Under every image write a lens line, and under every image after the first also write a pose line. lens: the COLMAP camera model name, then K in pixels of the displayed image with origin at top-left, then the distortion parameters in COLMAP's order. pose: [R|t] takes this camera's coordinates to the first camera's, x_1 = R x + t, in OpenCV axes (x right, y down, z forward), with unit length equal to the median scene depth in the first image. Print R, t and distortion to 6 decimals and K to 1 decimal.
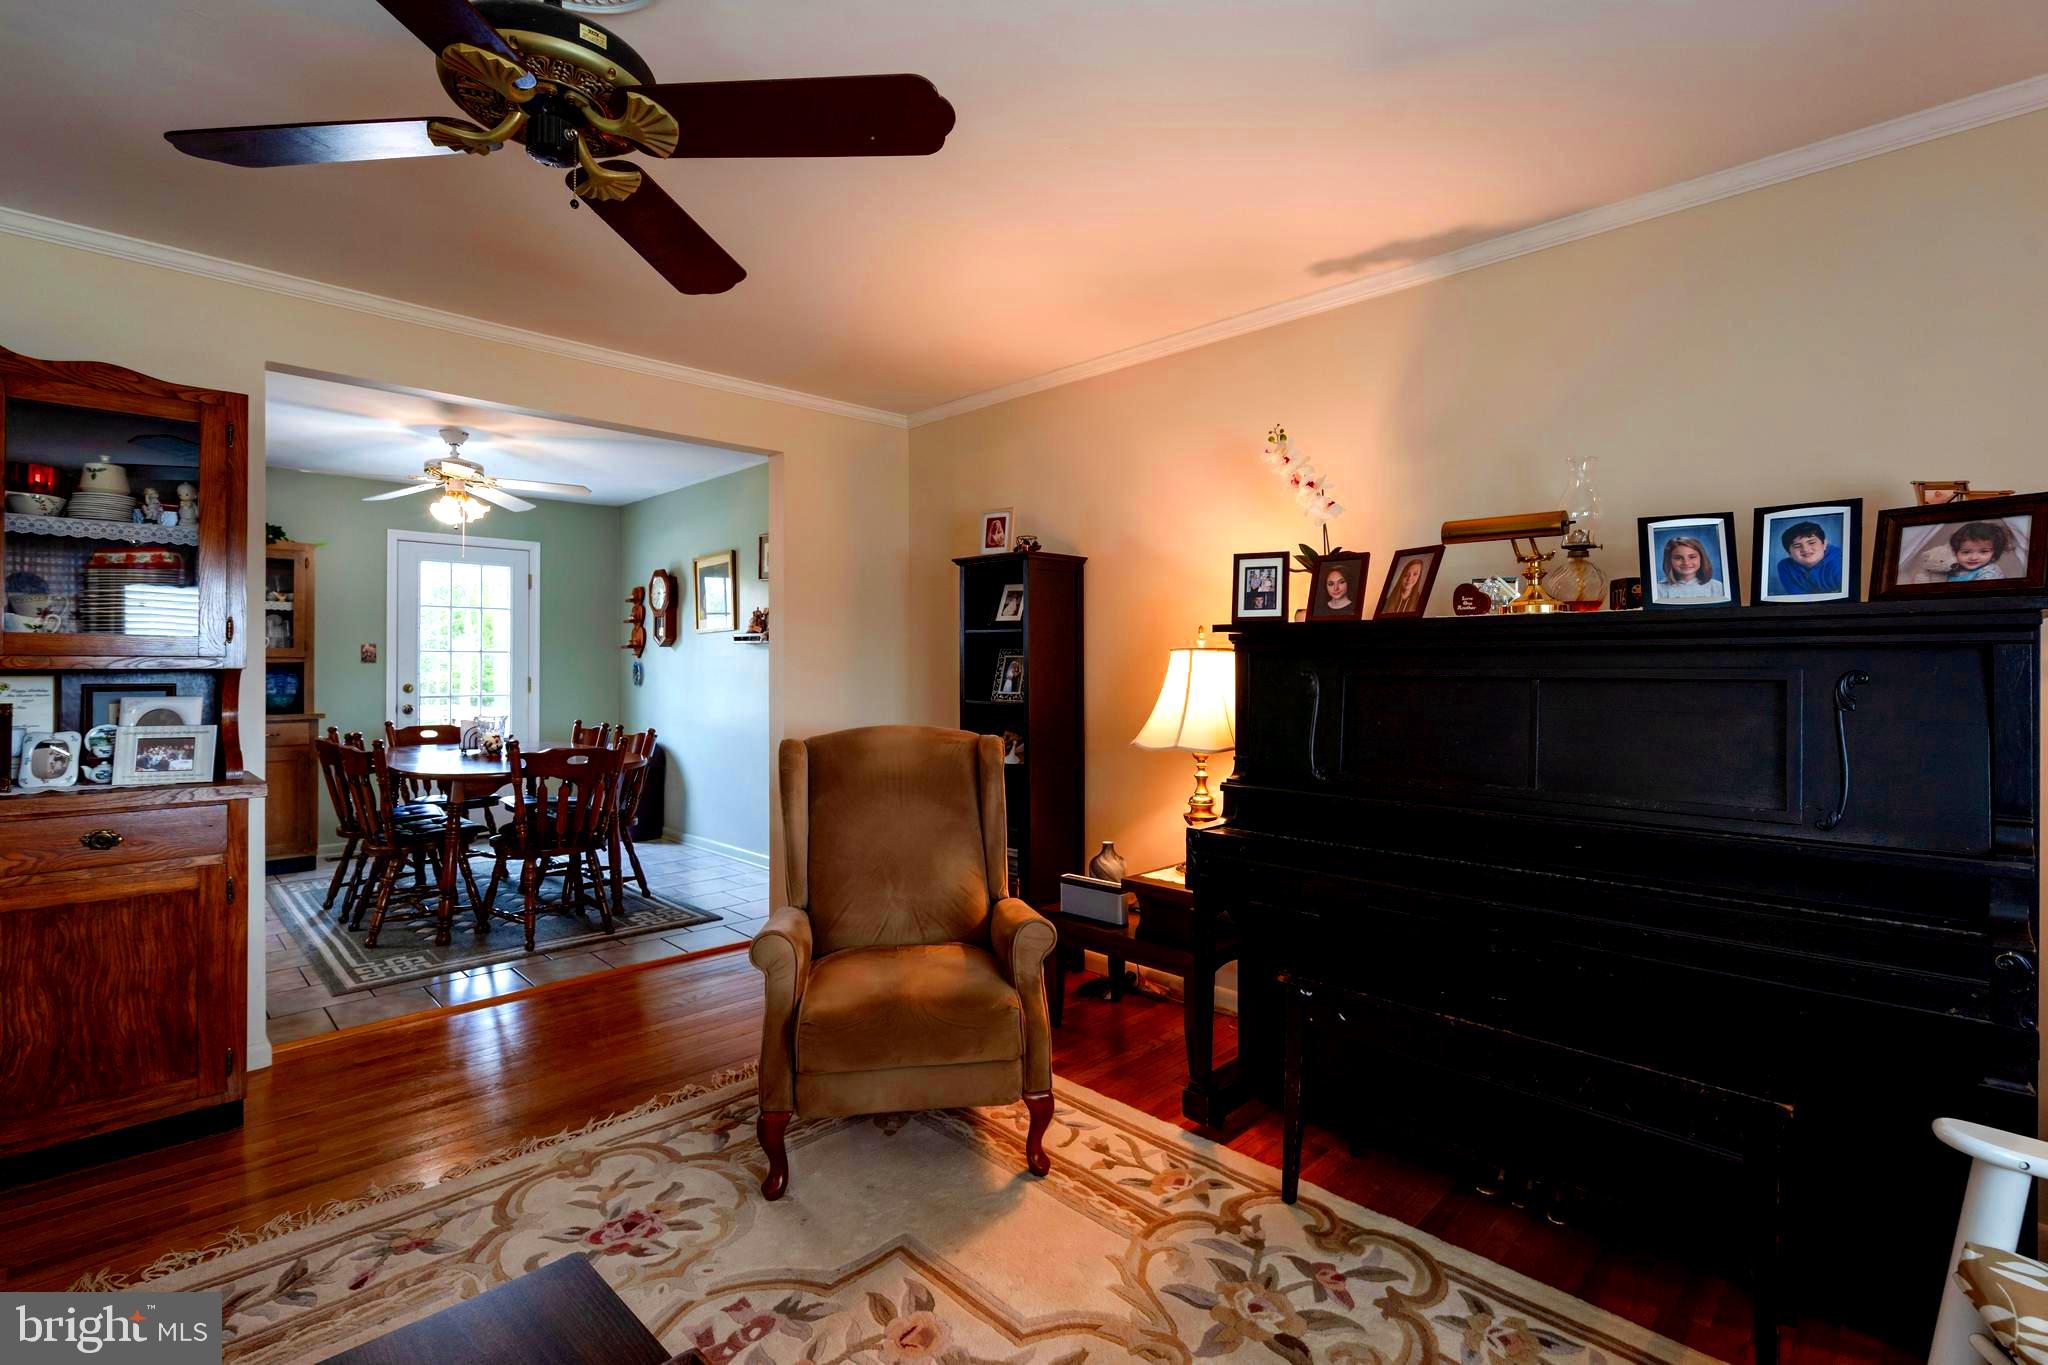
lens RADIAL K [[939.1, 0, 1021.3], [0, 939.1, 666.0], [0, 0, 1]] dist [-0.001198, 0.000855]
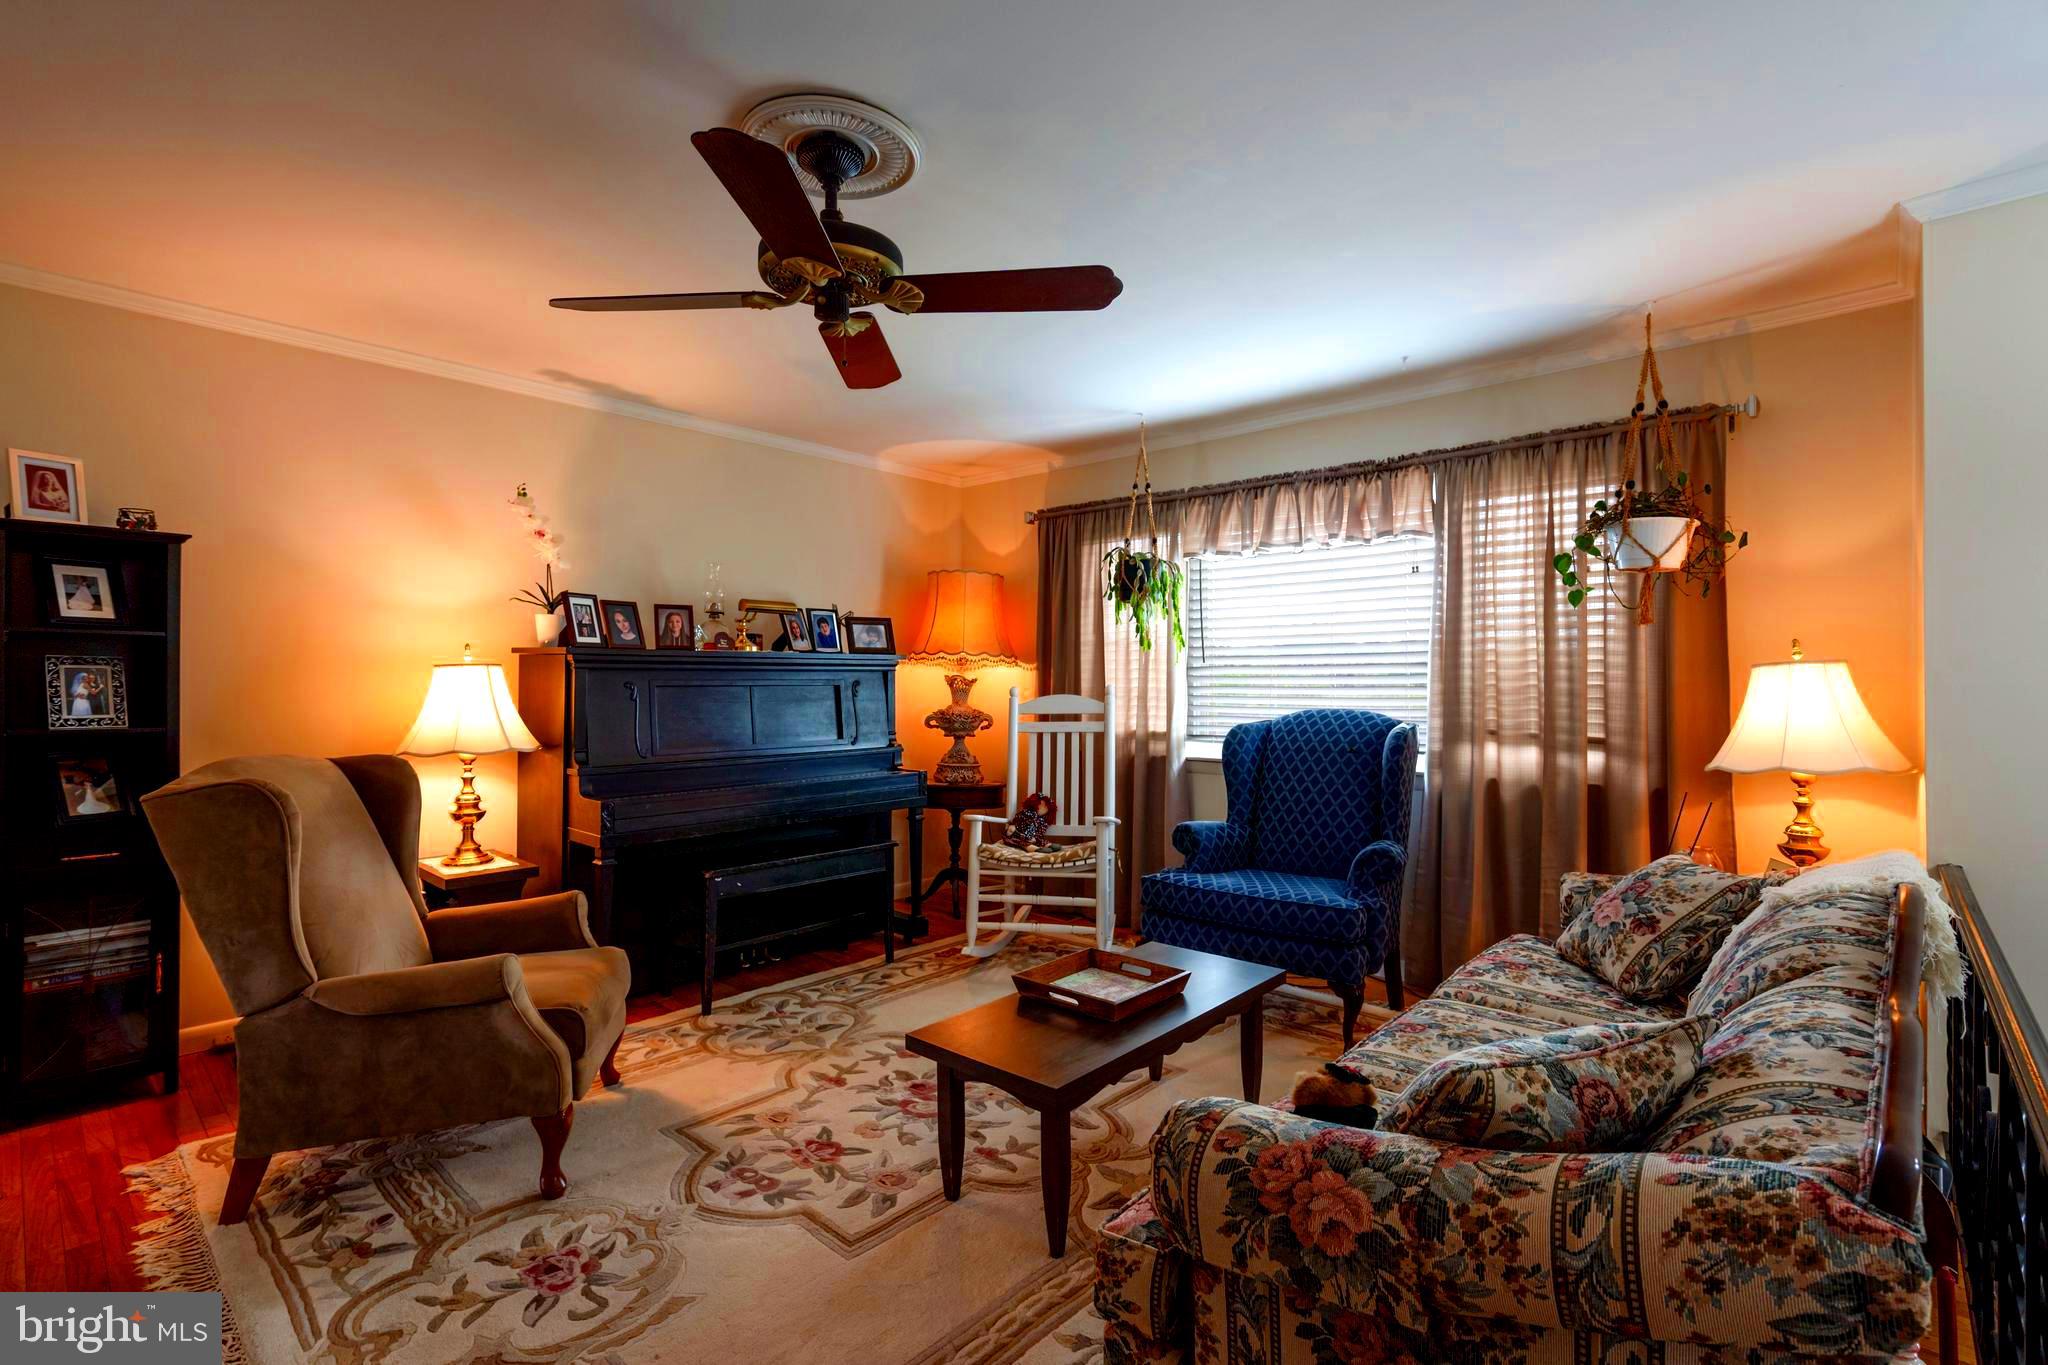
lens RADIAL K [[939.1, 0, 1020.9], [0, 939.1, 679.6], [0, 0, 1]] dist [-0.001198, 0.000855]
pose [[-0.050187, -0.005779, 0.998723, -1.379861], [-0.002512, 0.999981, 0.005661, -0.010995], [-0.998737, -0.002225, -0.050200, 0.565762]]
